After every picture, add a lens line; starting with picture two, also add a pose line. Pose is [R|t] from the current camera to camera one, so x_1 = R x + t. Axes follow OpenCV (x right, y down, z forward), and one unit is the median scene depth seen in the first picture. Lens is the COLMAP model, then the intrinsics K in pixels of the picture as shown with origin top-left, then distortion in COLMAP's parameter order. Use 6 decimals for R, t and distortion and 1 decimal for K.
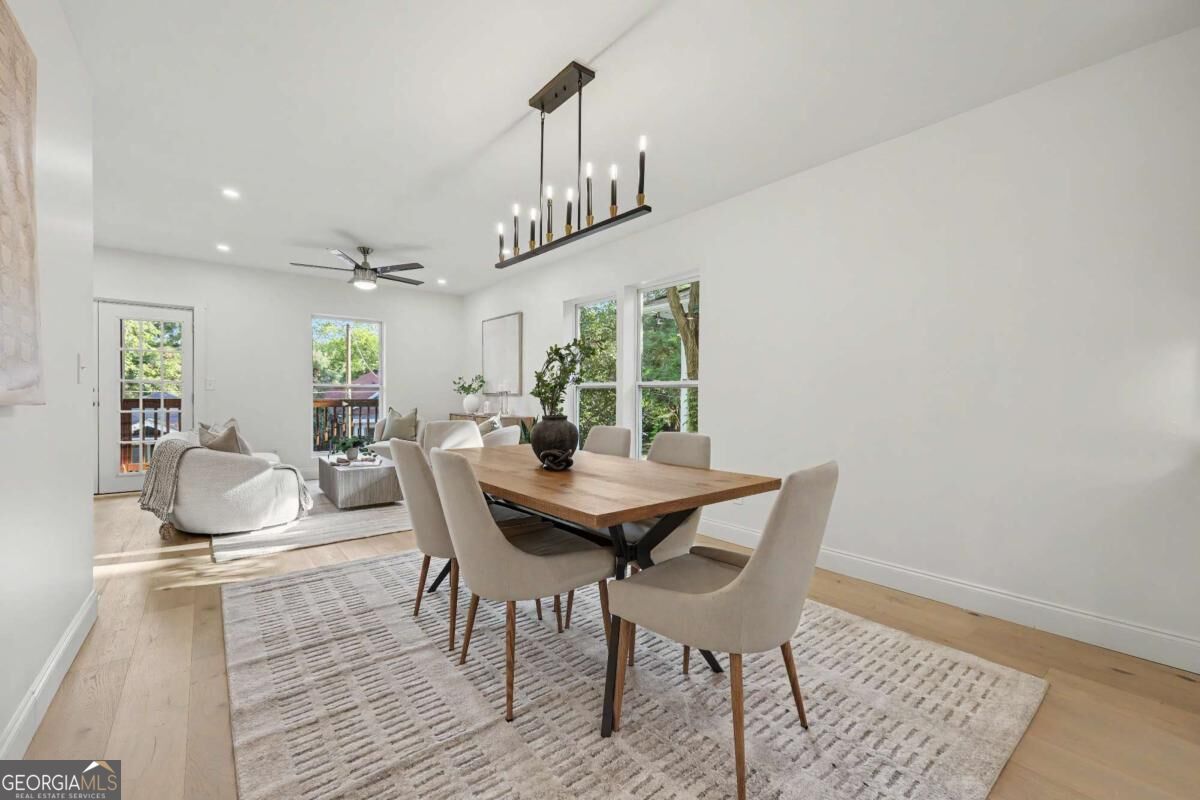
lens RADIAL K [[488.2, 0, 593.7], [0, 488.2, 405.4], [0, 0, 1]] dist [0.001057, 0.000228]
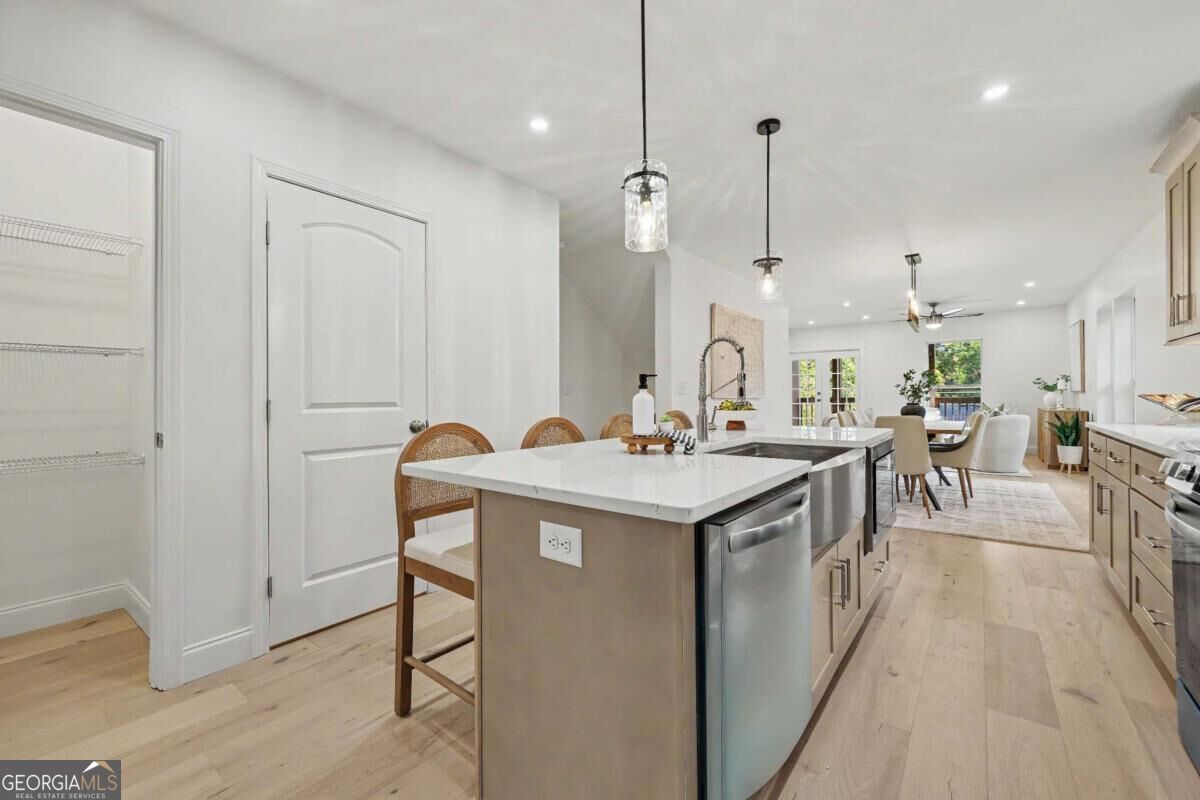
lens RADIAL K [[492.3, 0, 597.9], [0, 492.3, 389.3], [0, 0, 1]] dist [0.001761, 0.000156]
pose [[0.249925, -0.022431, -0.968005, 0.756785], [-0.008199, 0.999647, -0.025281, 0.012706], [0.968231, 0.014255, 0.249652, -0.443204]]
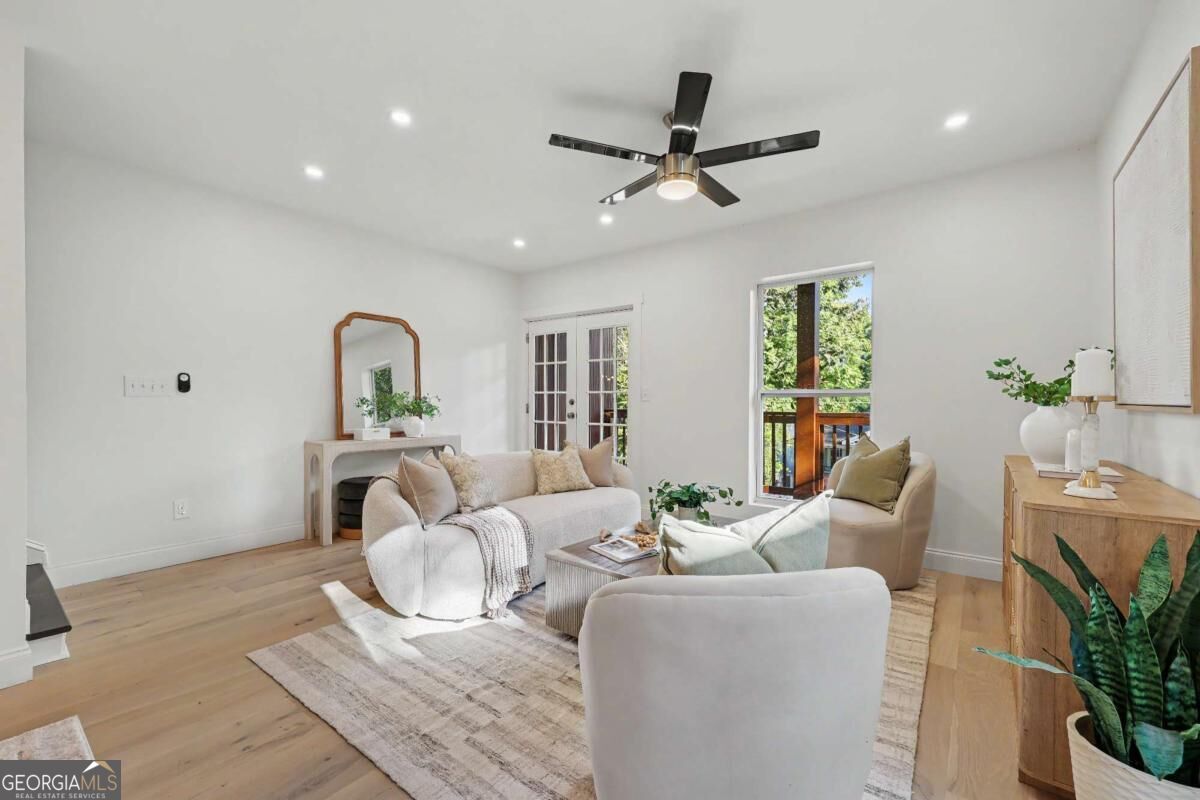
lens RADIAL K [[492.3, 0, 597.9], [0, 492.3, 389.3], [0, 0, 1]] dist [0.001761, 0.000156]
pose [[0.243448, -0.028631, -0.969491, 0.003620], [-0.016852, 0.999288, -0.033743, -0.020890], [0.969767, 0.024553, 0.242792, 0.730847]]
